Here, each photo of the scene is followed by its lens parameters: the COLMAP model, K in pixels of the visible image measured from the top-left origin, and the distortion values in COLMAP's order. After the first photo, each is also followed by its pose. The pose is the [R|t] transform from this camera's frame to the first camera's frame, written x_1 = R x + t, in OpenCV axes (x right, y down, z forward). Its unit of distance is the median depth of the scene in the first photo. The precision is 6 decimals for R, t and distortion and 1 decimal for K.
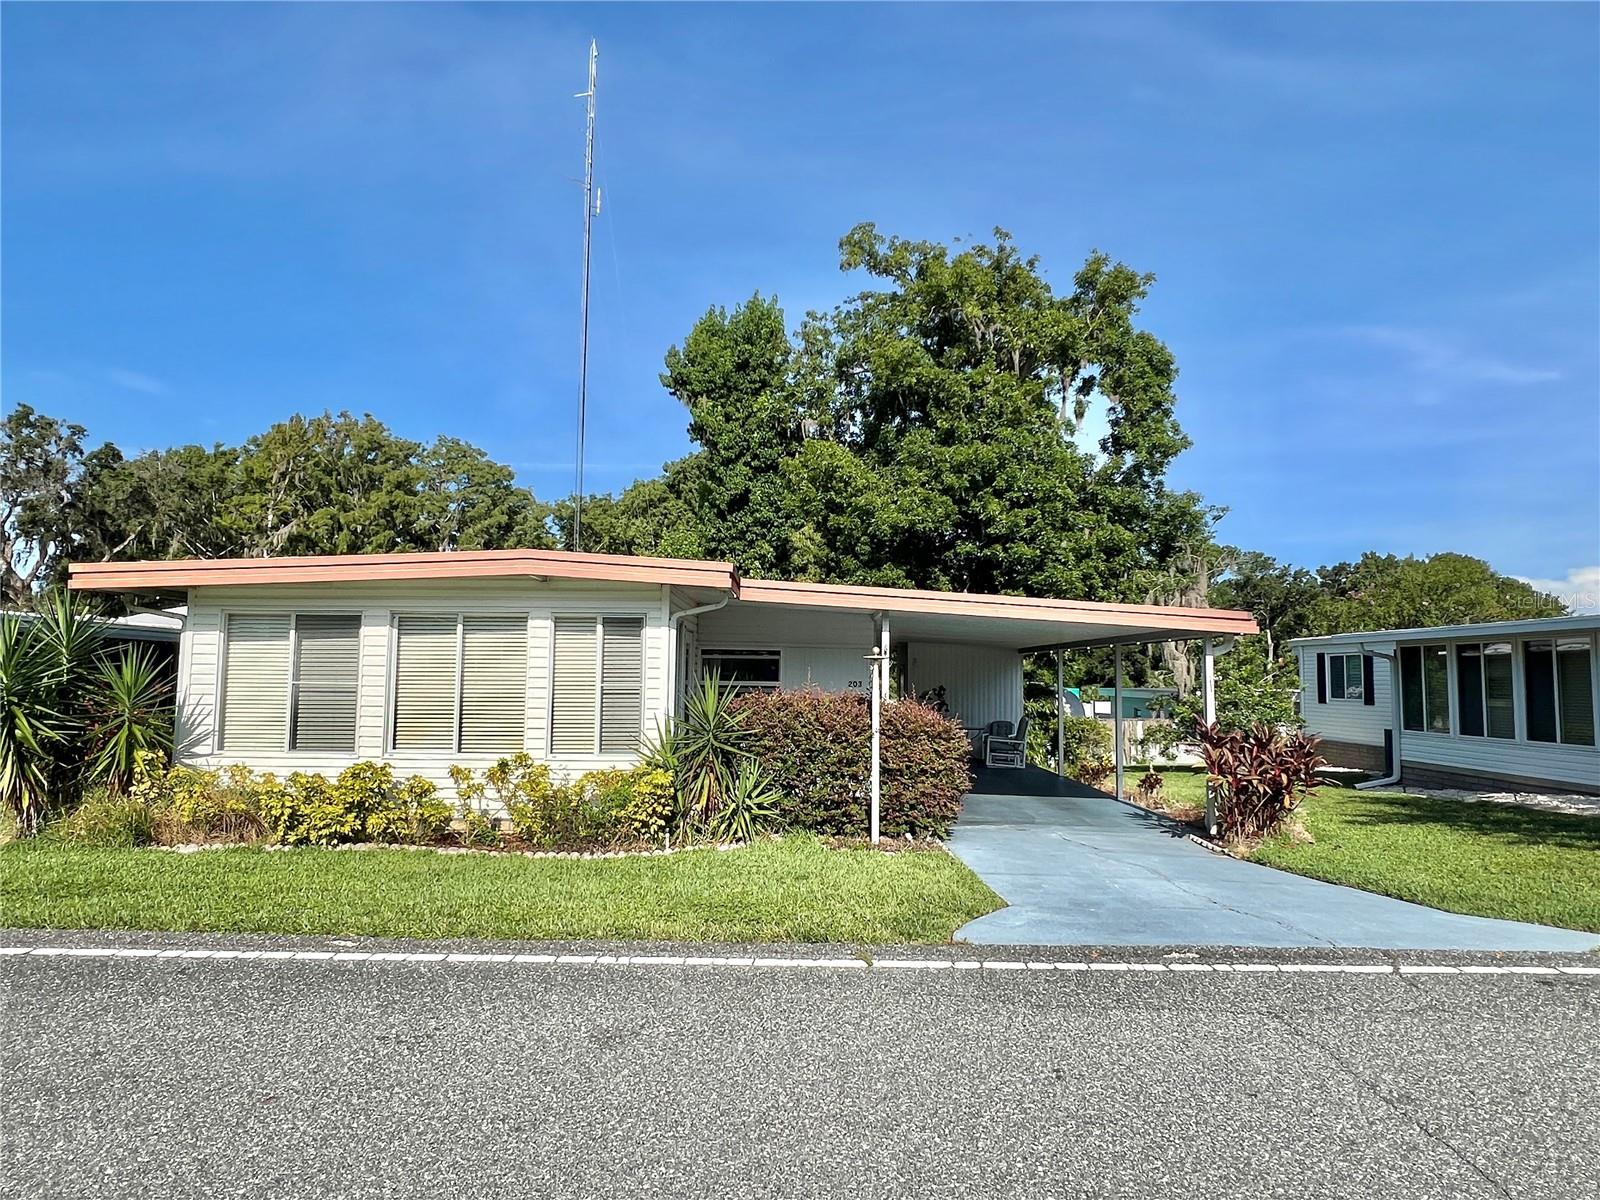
lens RADIAL K [[969.1, 0, 794.2], [0, 969.1, 600.7], [0, 0, 1]] dist [-0.008545, 0.003627]
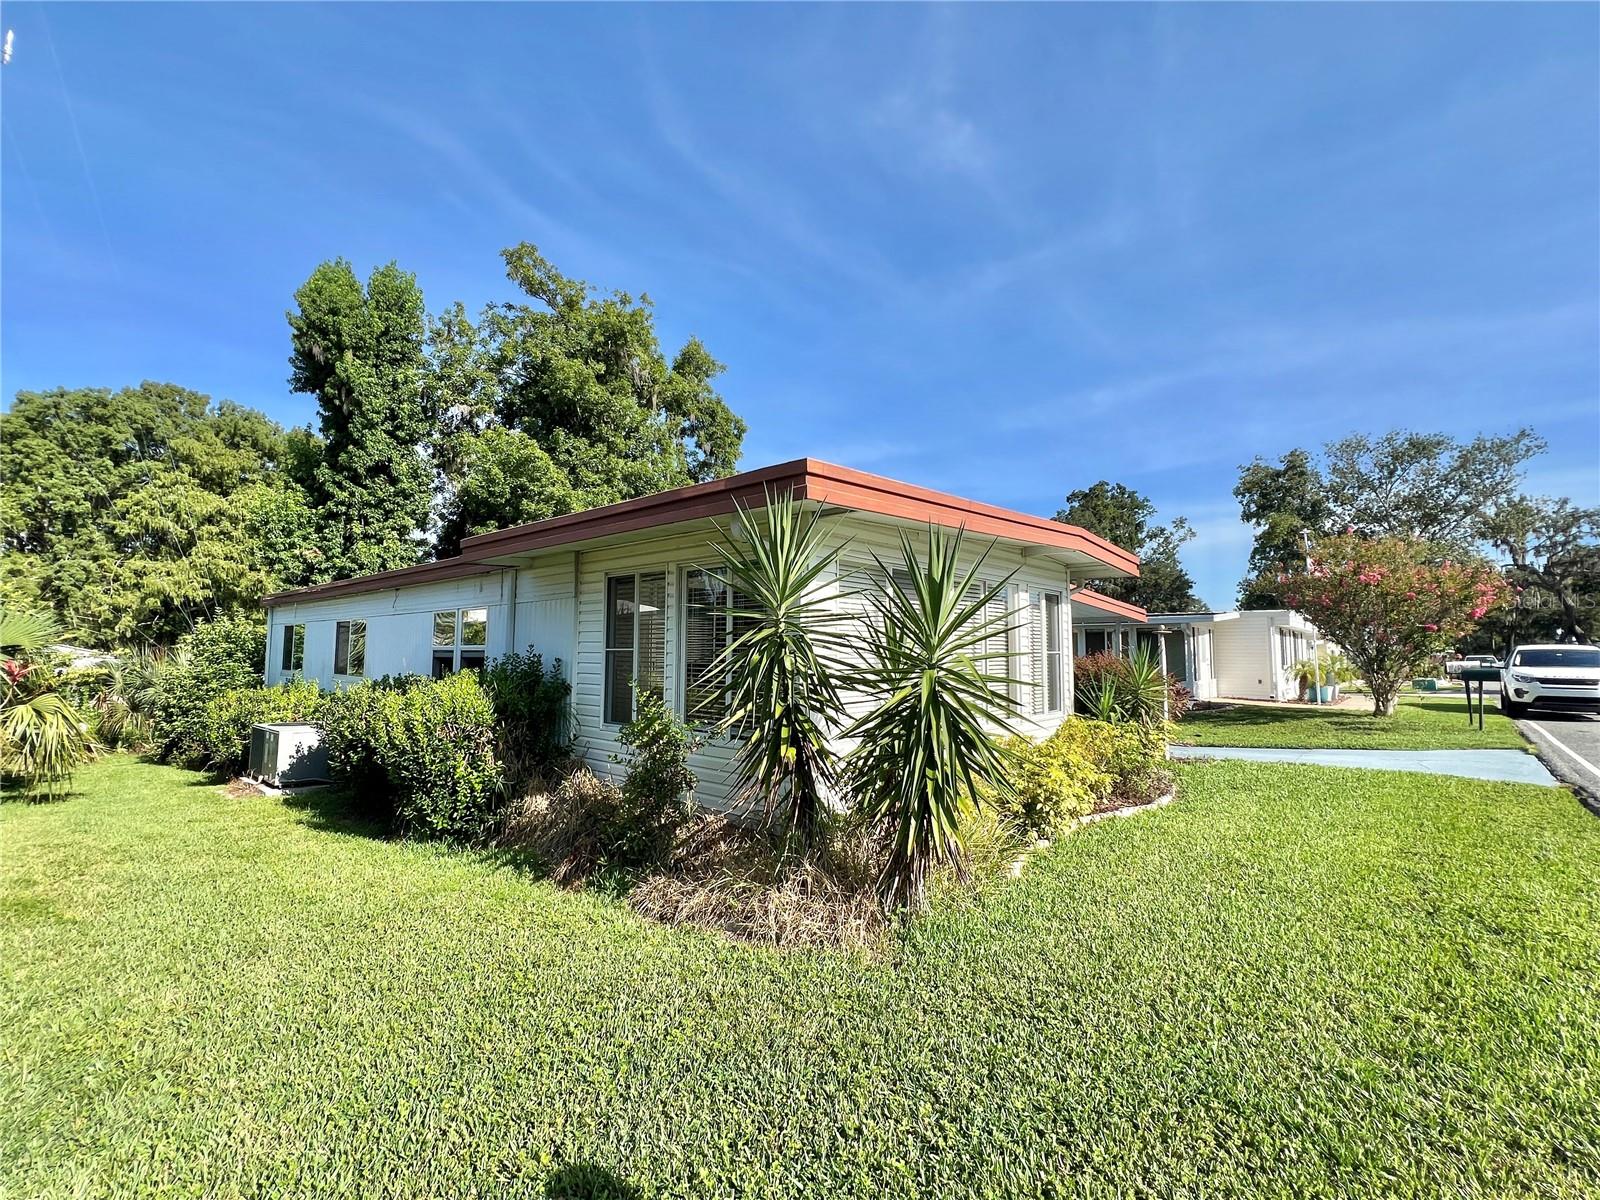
lens RADIAL K [[710.2, 0, 799.3], [0, 710.2, 594.8], [0, 0, 1]] dist [-0.007274, 0.002452]
pose [[0.660252, 0.055926, 0.748959, -0.344295], [-0.058395, 0.998028, -0.023045, 0.018981], [-0.748770, -0.028519, 0.662216, 0.227281]]
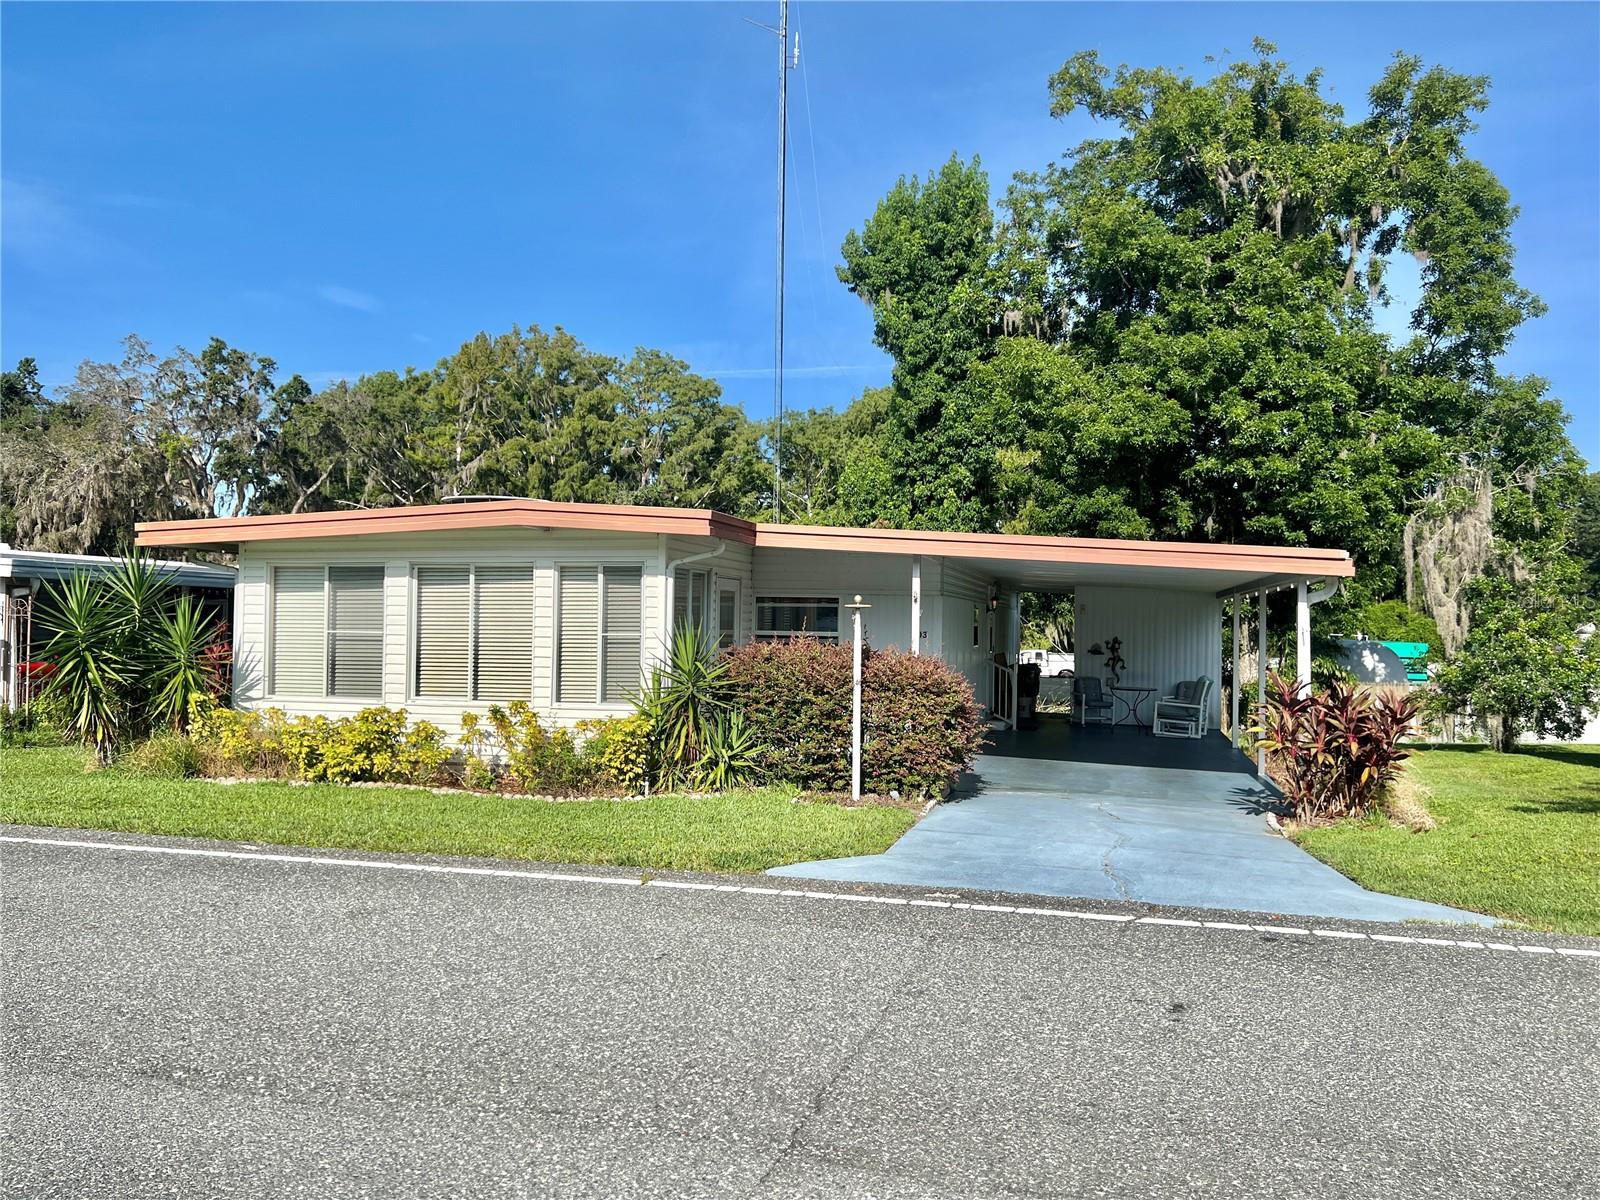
lens RADIAL K [[1204.8, 0, 790.2], [0, 1204.8, 609.3], [0, 0, 1]] dist [0.050503, -0.061743]
pose [[0.966896, -0.002454, -0.255158, 0.102268], [0.018738, 0.997937, 0.061408, -0.003695], [0.254481, -0.064157, 0.964947, -0.047864]]
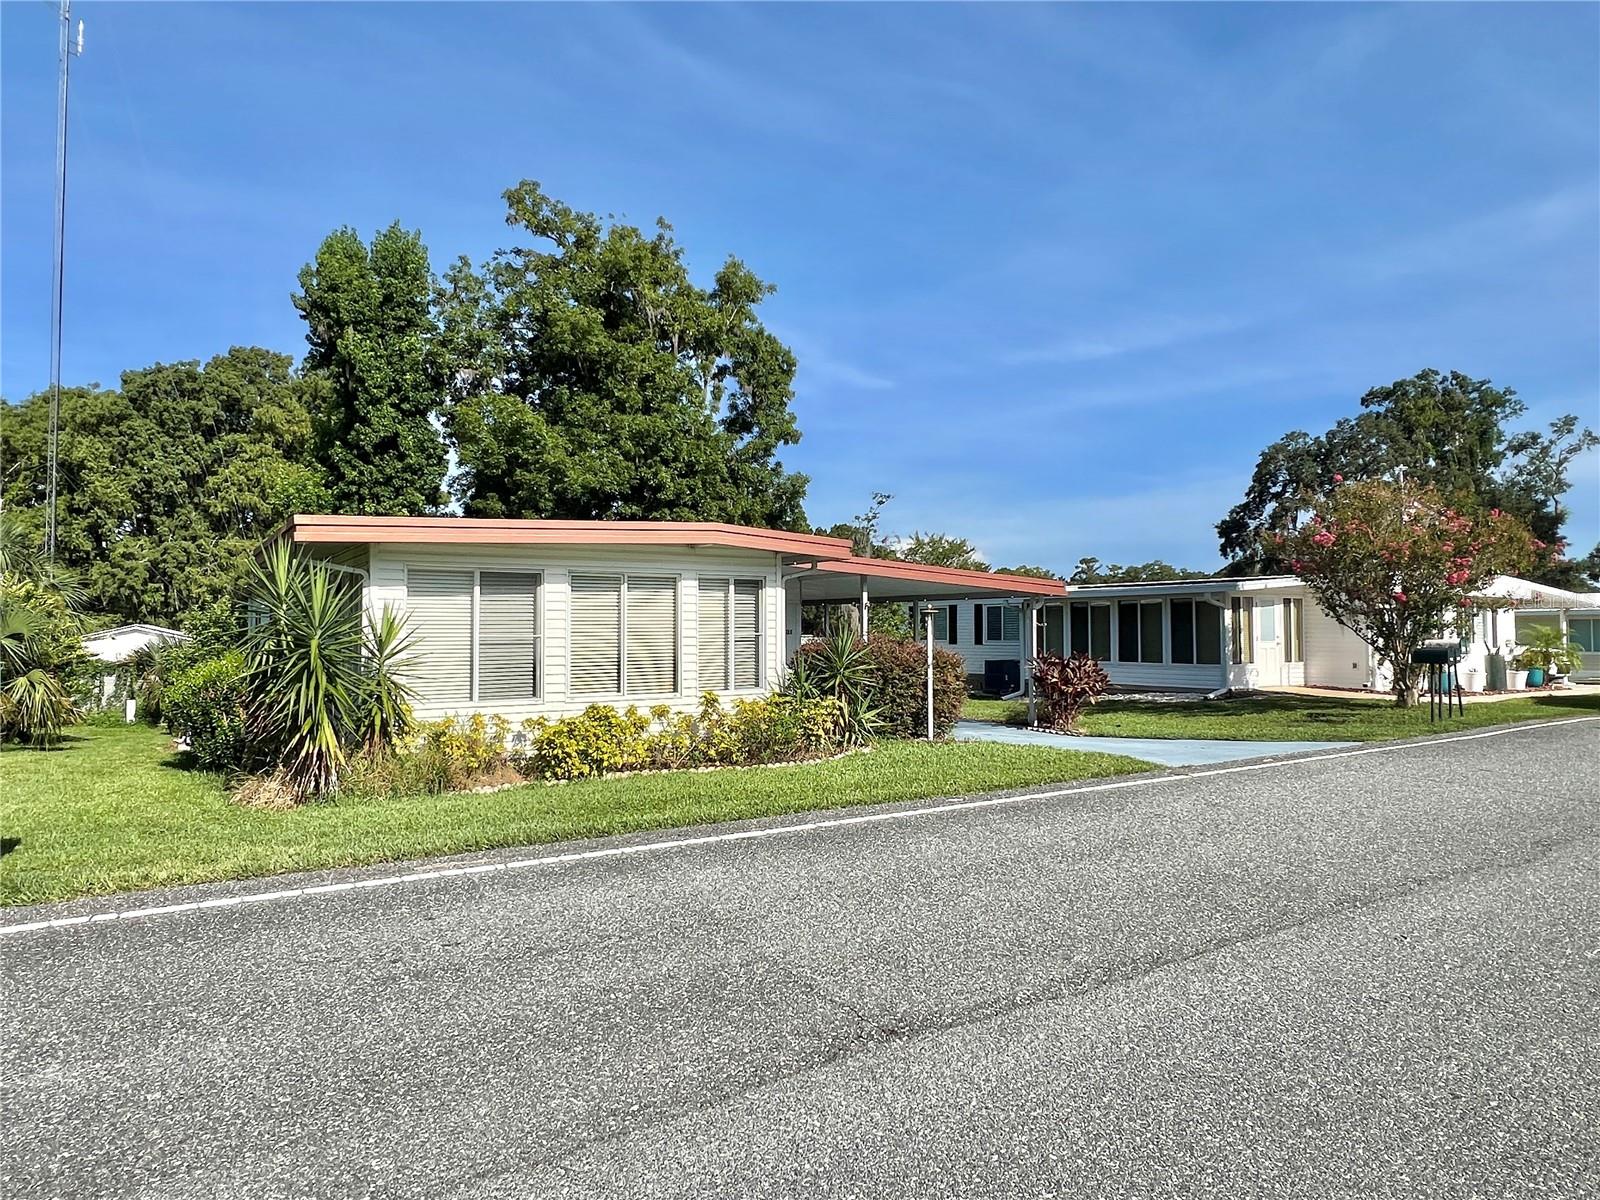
lens RADIAL K [[969.1, 0, 795.4], [0, 969.1, 597.0], [0, 0, 1]] dist [-0.008545, 0.003627]
pose [[0.833881, 0.007239, 0.551897, -0.275120], [-0.033765, 0.998710, 0.037917, -0.003186], [-0.550911, -0.050253, 0.833050, -0.020217]]
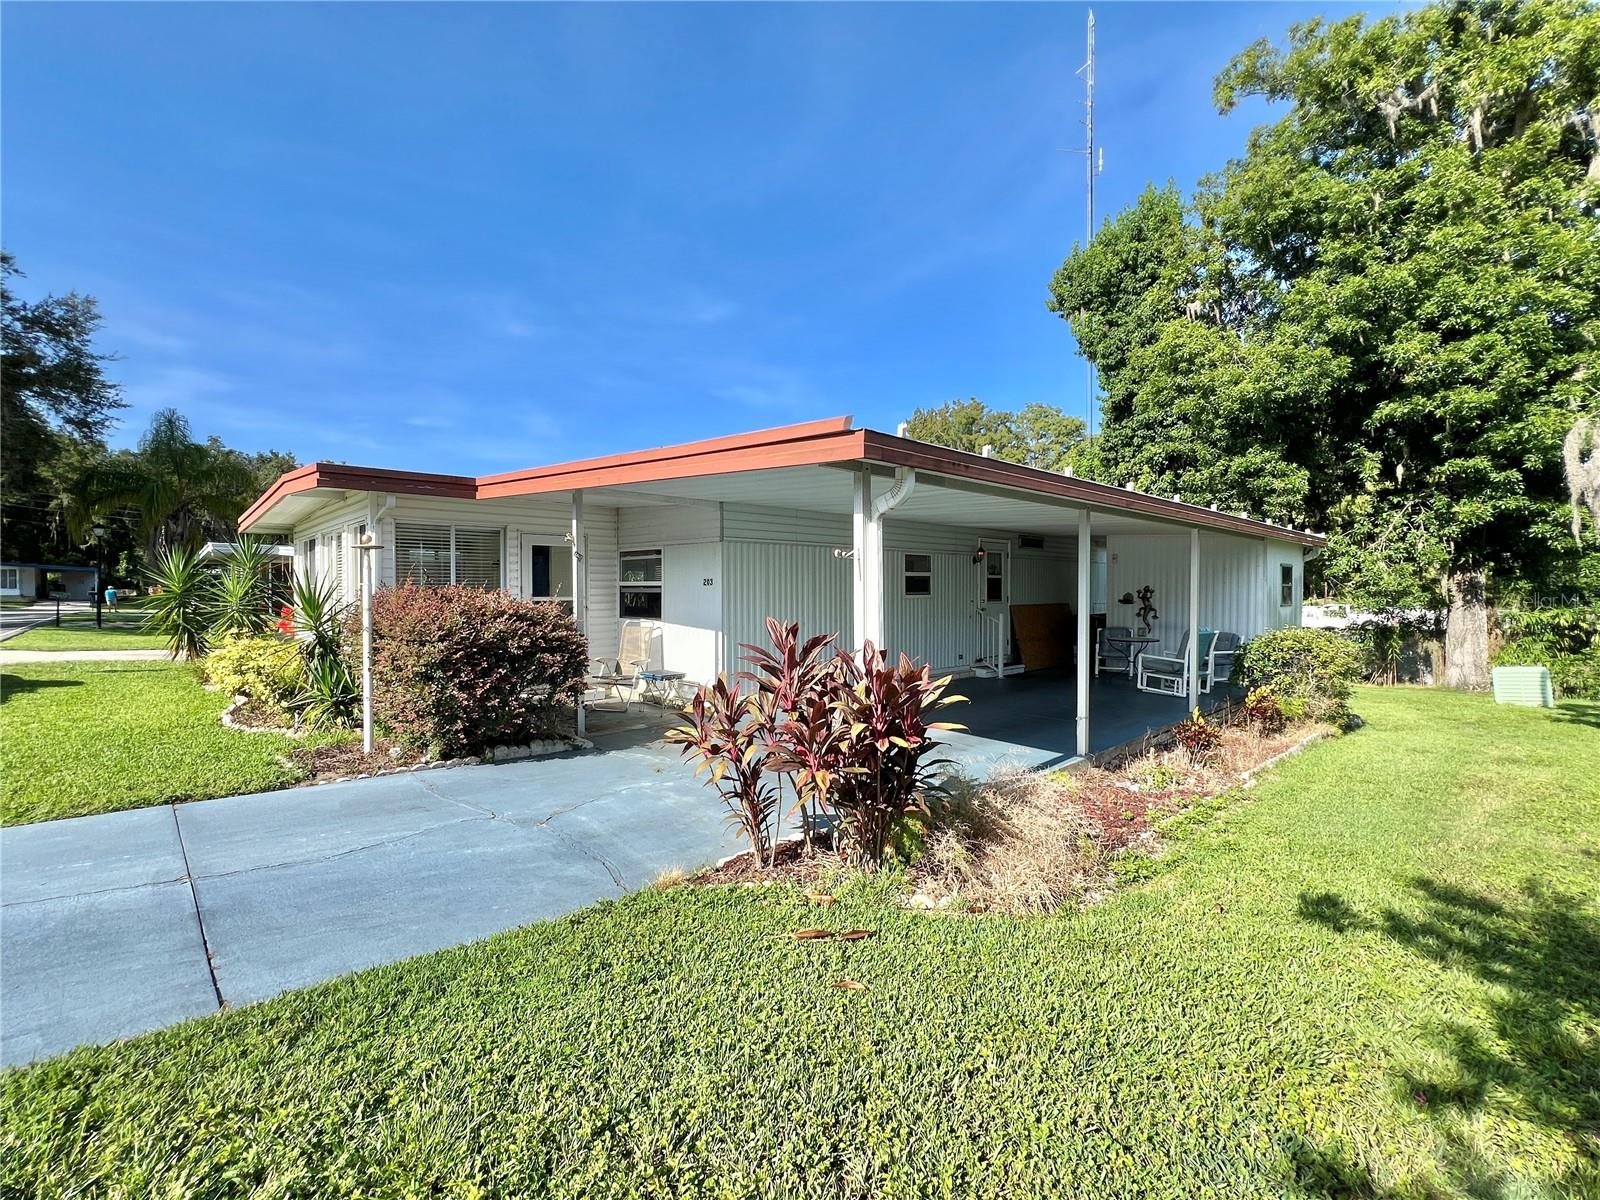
lens RADIAL K [[710.2, 0, 785.4], [0, 710.2, 593.9], [0, 0, 1]] dist [-0.007274, 0.002452]
pose [[0.683951, -0.006143, -0.729502, 0.263098], [0.065897, 0.996397, 0.053393, 0.029700], [0.726546, -0.084590, 0.681891, 0.266200]]
